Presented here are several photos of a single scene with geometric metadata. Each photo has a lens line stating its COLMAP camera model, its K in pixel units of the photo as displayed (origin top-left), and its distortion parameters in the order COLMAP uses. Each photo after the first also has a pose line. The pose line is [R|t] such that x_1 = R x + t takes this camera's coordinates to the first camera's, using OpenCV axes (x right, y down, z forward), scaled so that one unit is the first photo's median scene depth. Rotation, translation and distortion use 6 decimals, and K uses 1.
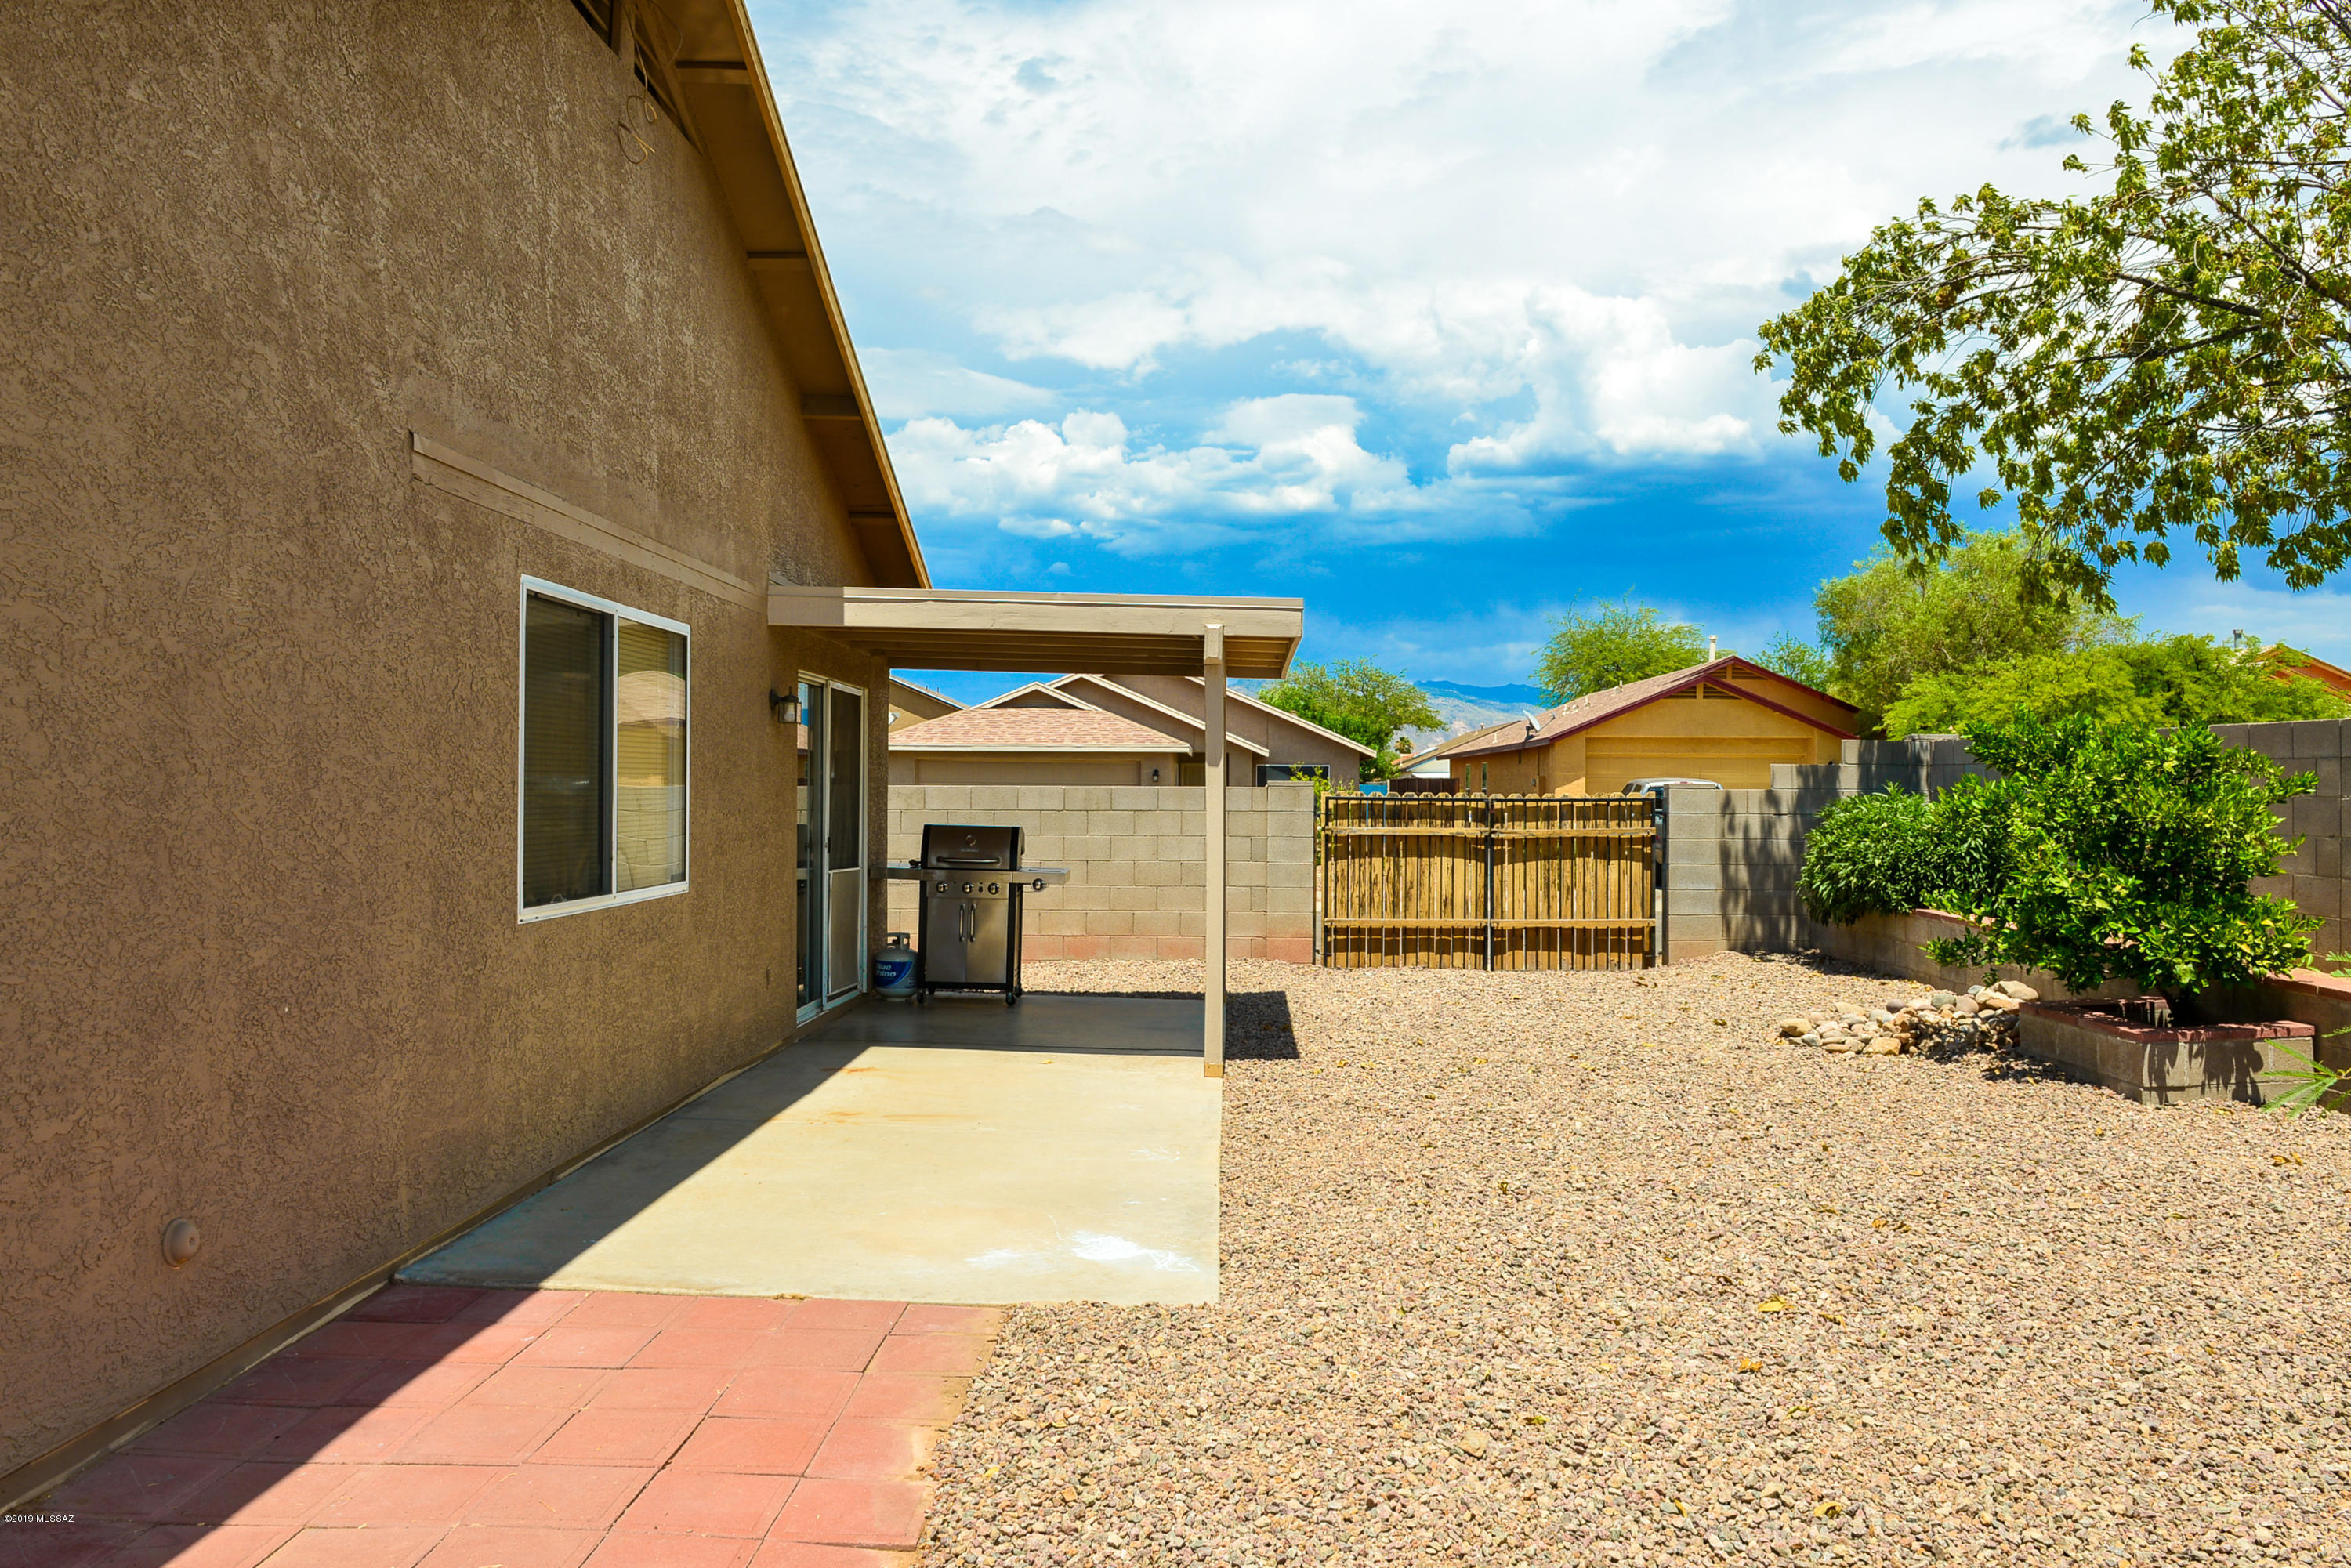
lens RADIAL K [[1669.0, 0, 1183.2], [0, 1669.0, 782.2], [0, 0, 1]] dist [0.000014, -0.022185]
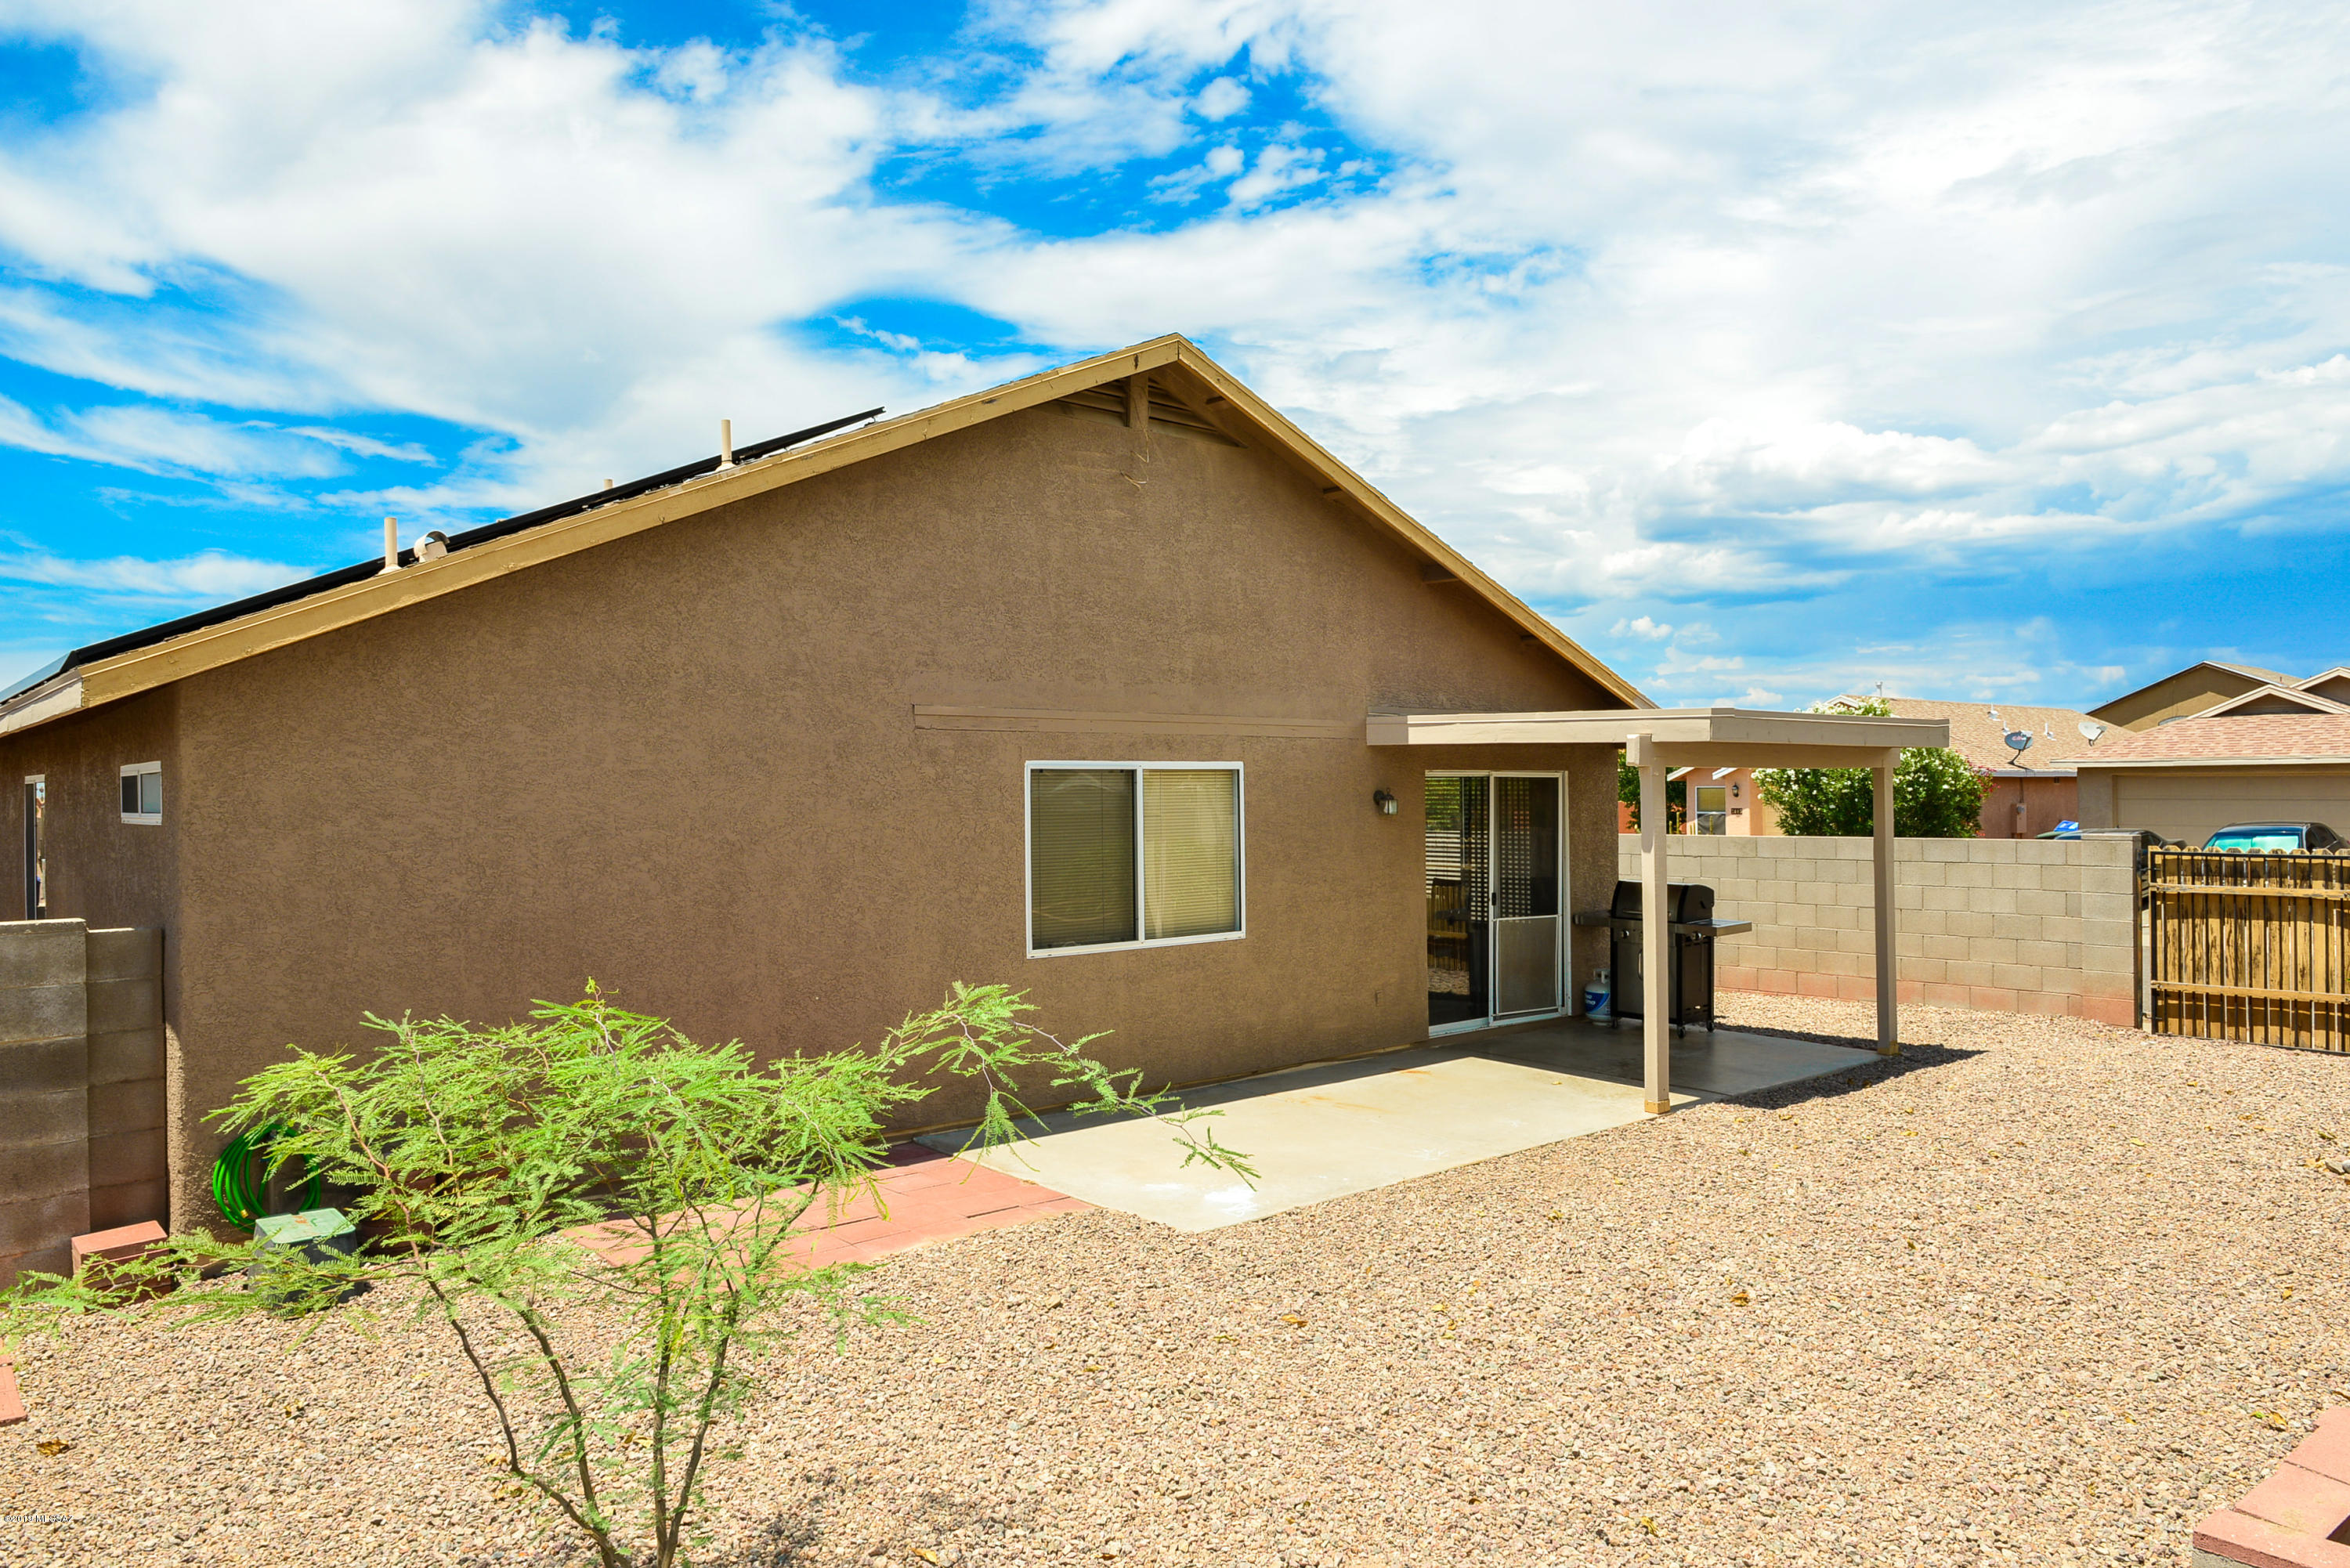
lens RADIAL K [[1599.0, 0, 1177.2], [0, 1599.0, 781.2], [0, 0, 1]] dist [-0.016871, 0.001612]
pose [[0.674563, -0.017772, -0.738003, 0.450975], [0.018336, 0.999805, -0.007317, -0.041279], [0.737989, -0.008597, 0.674758, -0.012026]]
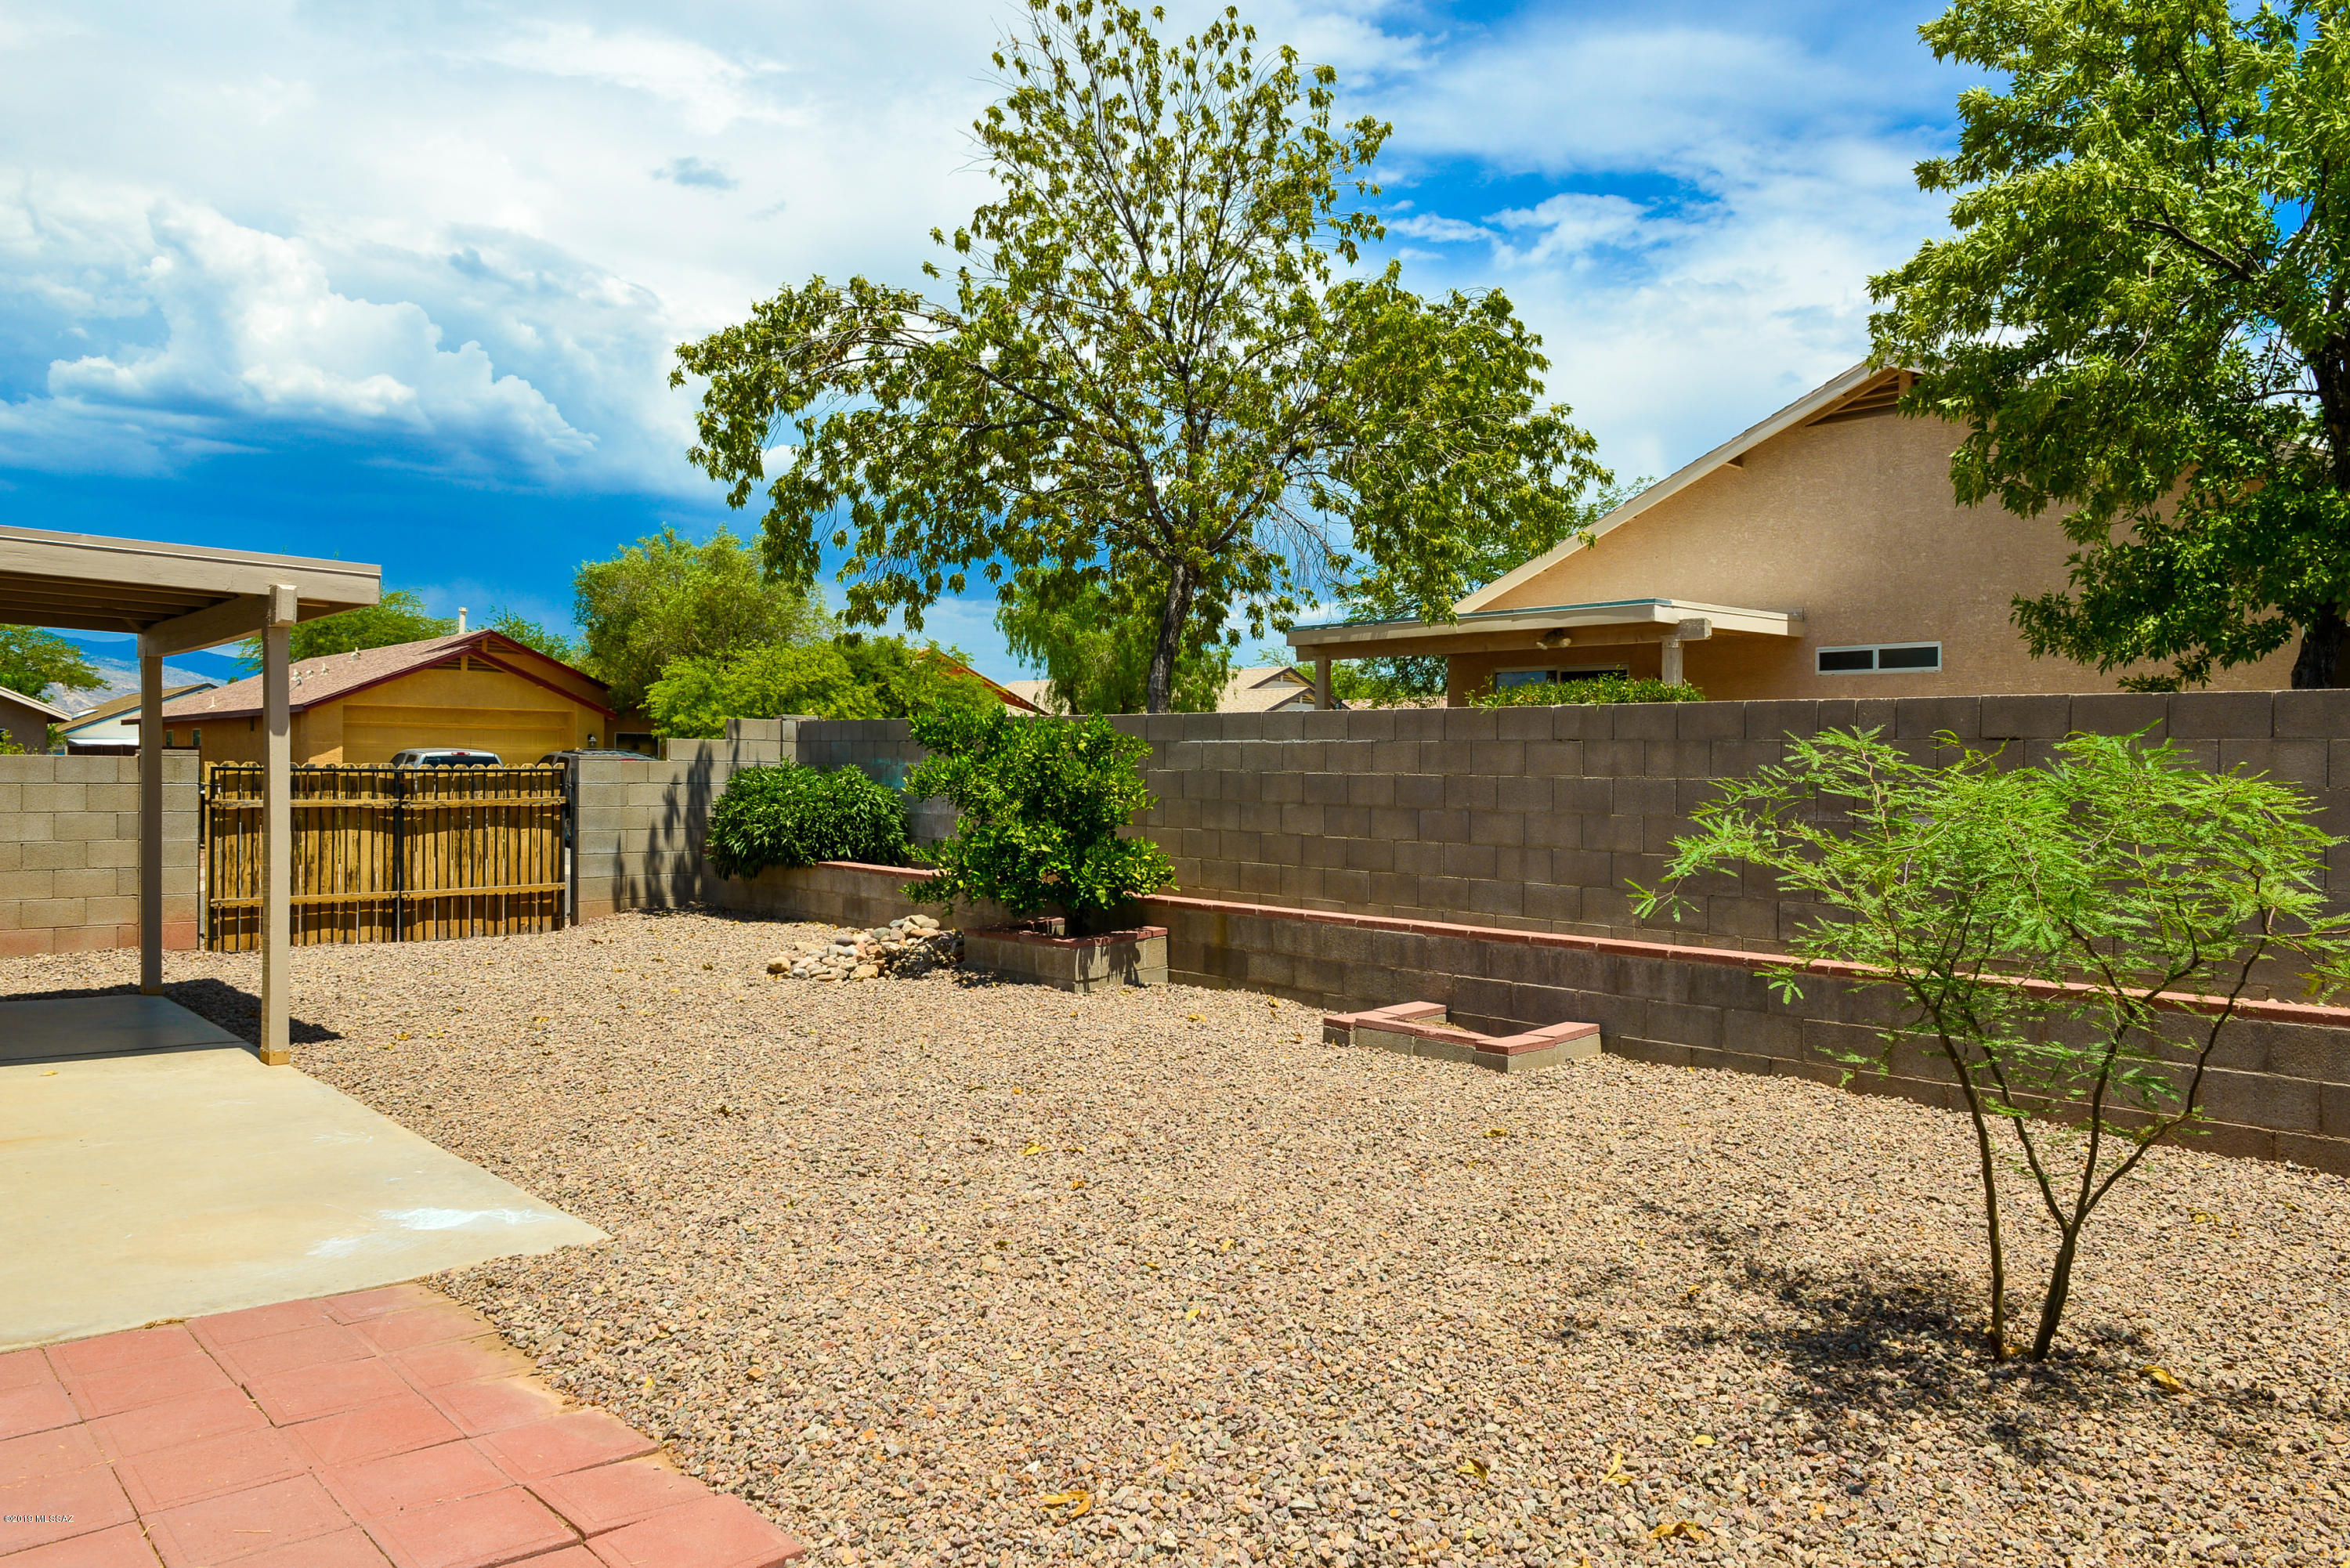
lens RADIAL K [[1599.0, 0, 1177.2], [0, 1599.0, 781.2], [0, 0, 1]] dist [-0.016871, 0.001612]
pose [[0.714424, -0.004712, 0.699697, -0.175740], [-0.007788, 0.999862, 0.014685, -0.000634], [-0.699670, -0.015940, 0.714289, 0.002856]]
